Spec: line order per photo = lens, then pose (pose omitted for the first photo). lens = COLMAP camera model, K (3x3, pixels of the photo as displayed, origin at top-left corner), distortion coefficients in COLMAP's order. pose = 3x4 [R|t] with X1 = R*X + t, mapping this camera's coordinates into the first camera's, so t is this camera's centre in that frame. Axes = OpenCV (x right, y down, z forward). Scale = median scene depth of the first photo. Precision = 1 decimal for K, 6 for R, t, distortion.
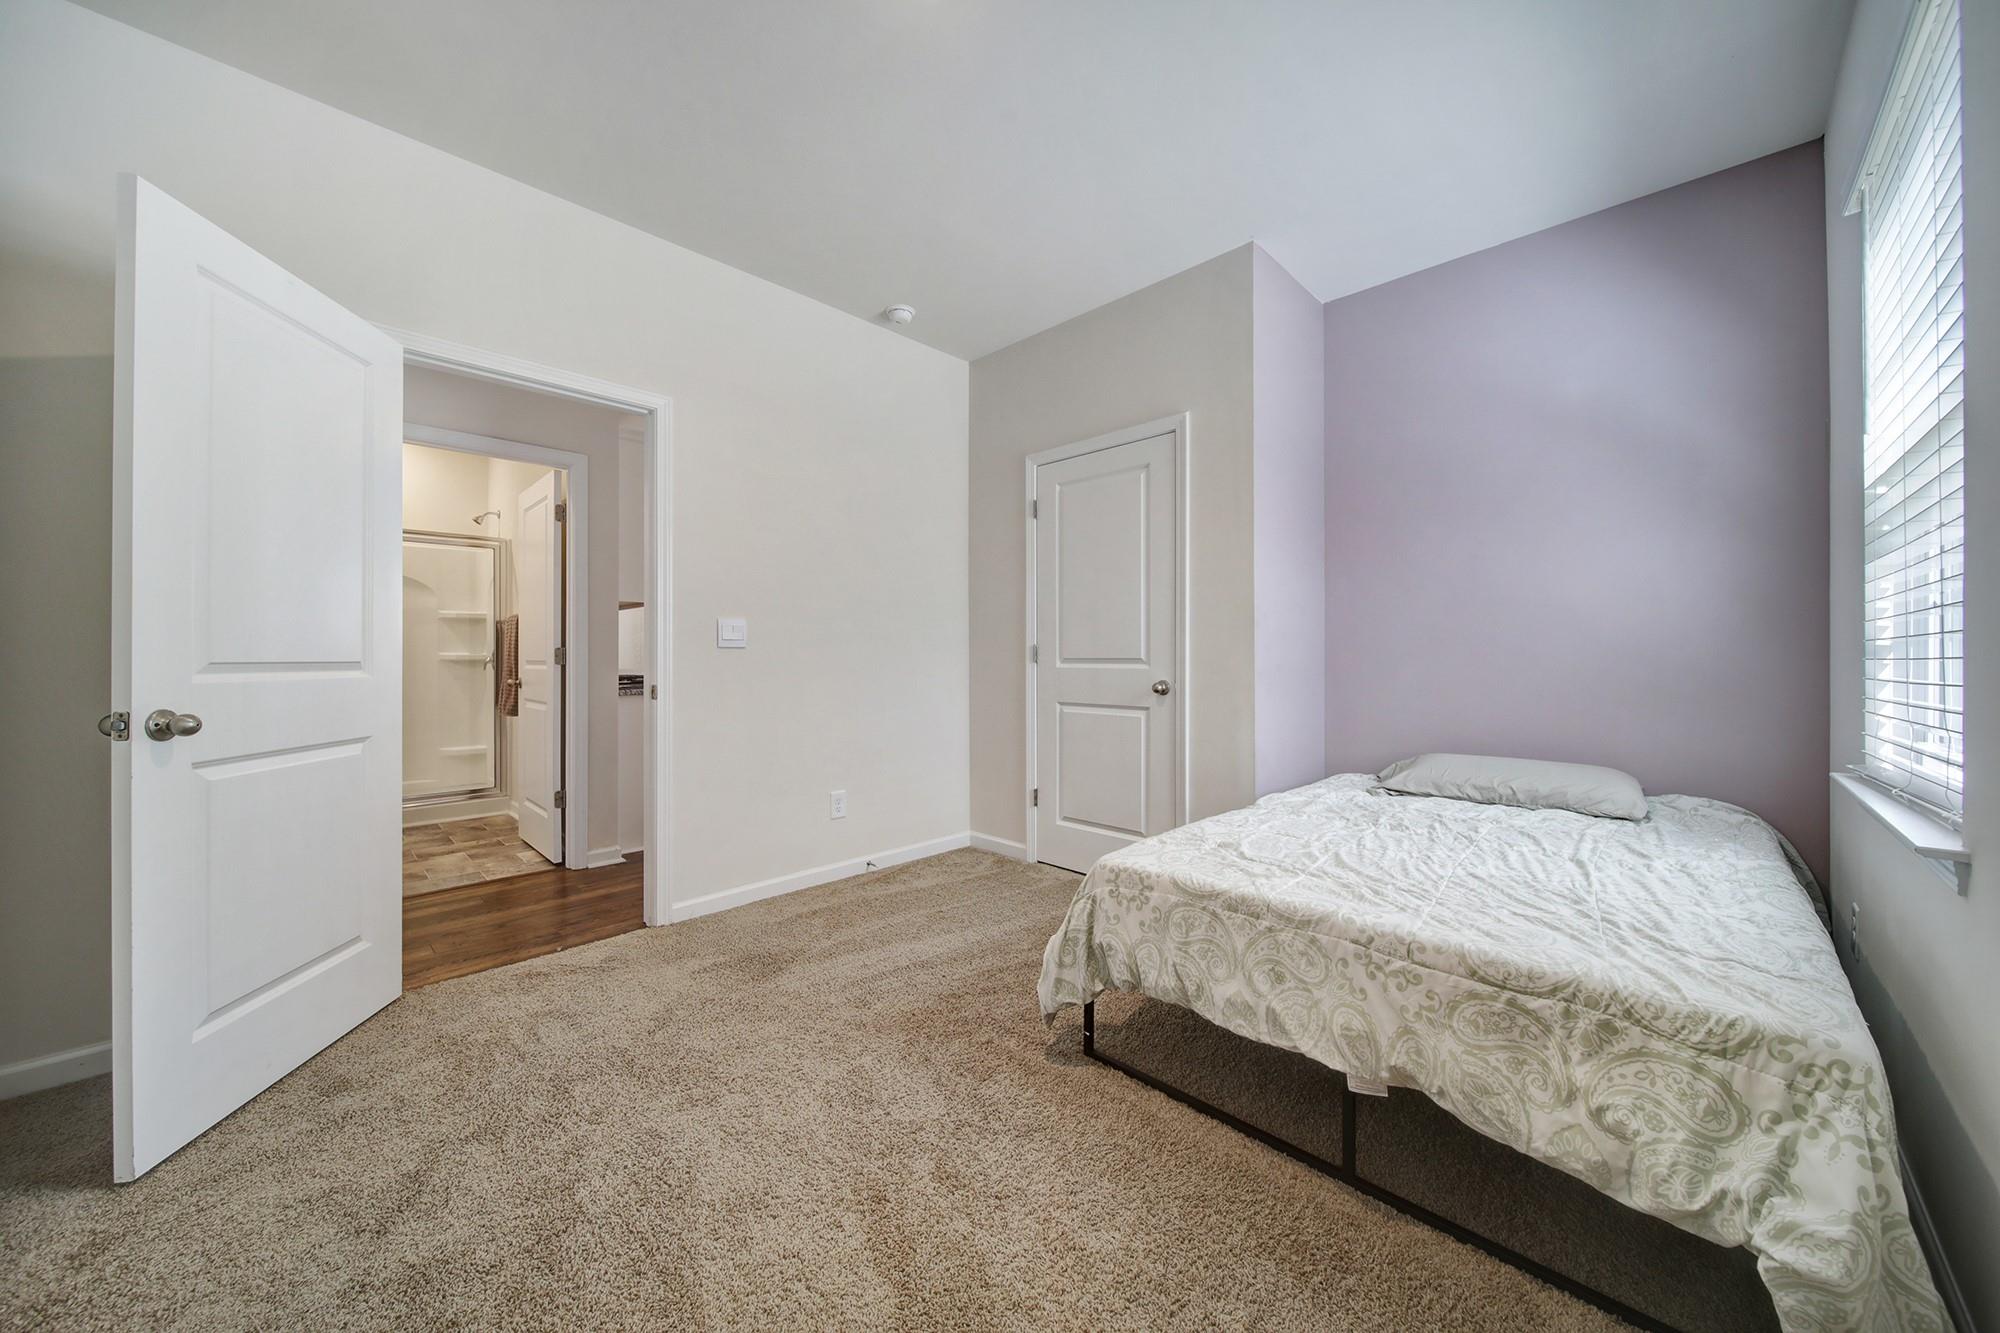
lens RADIAL K [[705.6, 0, 997.9], [0, 705.6, 646.0], [0, 0, 1]] dist [-0.002244, -0.000326]
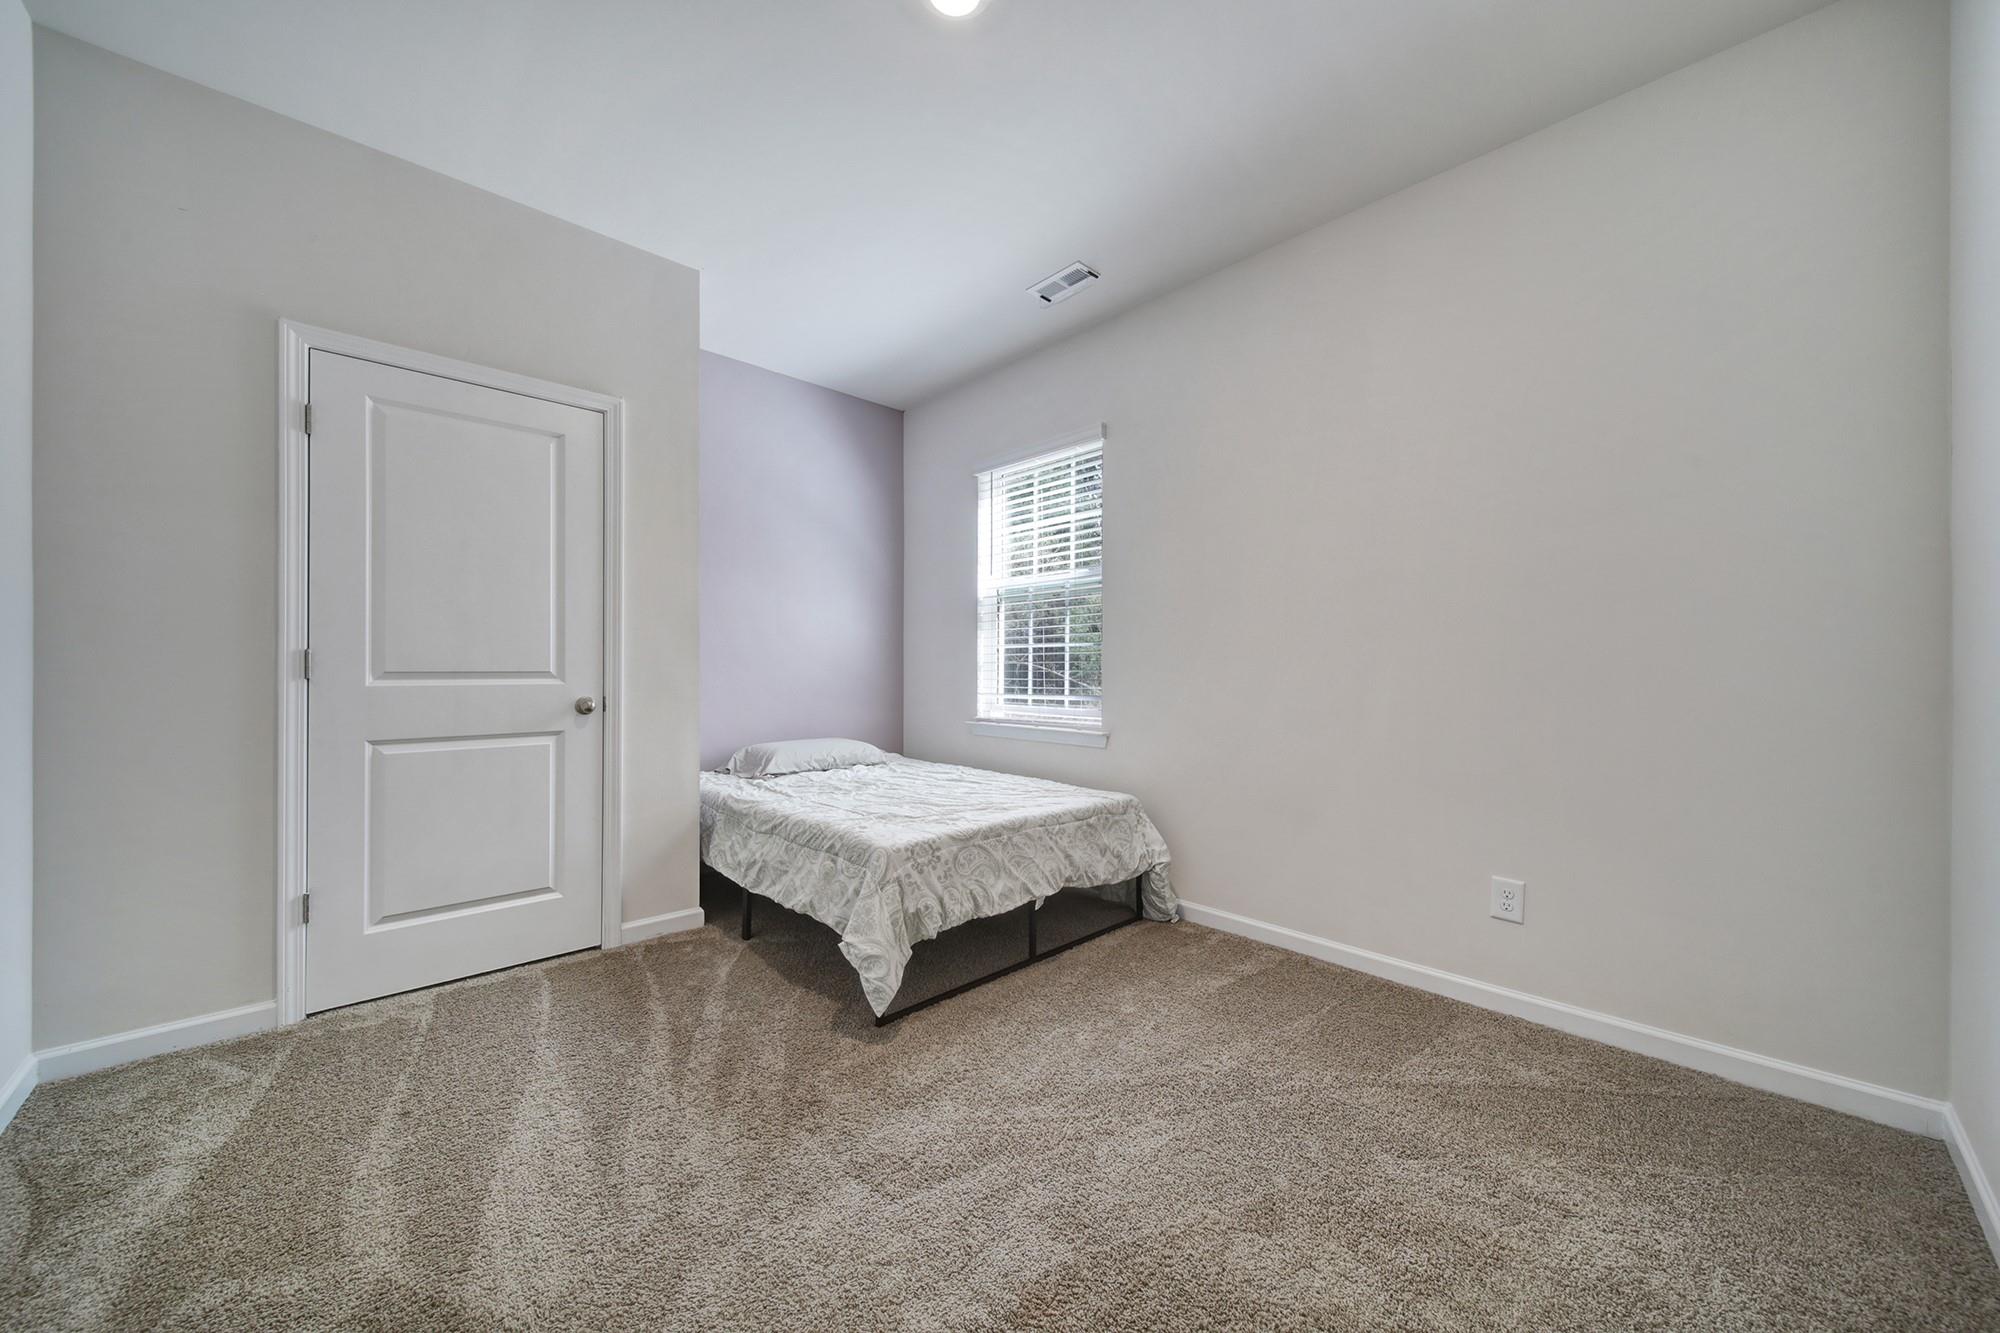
lens RADIAL K [[700.3, 0, 998.6], [0, 700.3, 654.5], [0, 0, 1]] dist [0.001163, -0.002955]
pose [[0.037679, 0.023515, 0.999013, -0.600907], [-0.016528, 0.999601, -0.022905, 0.008238], [-0.999153, -0.015649, 0.038052, 0.475291]]
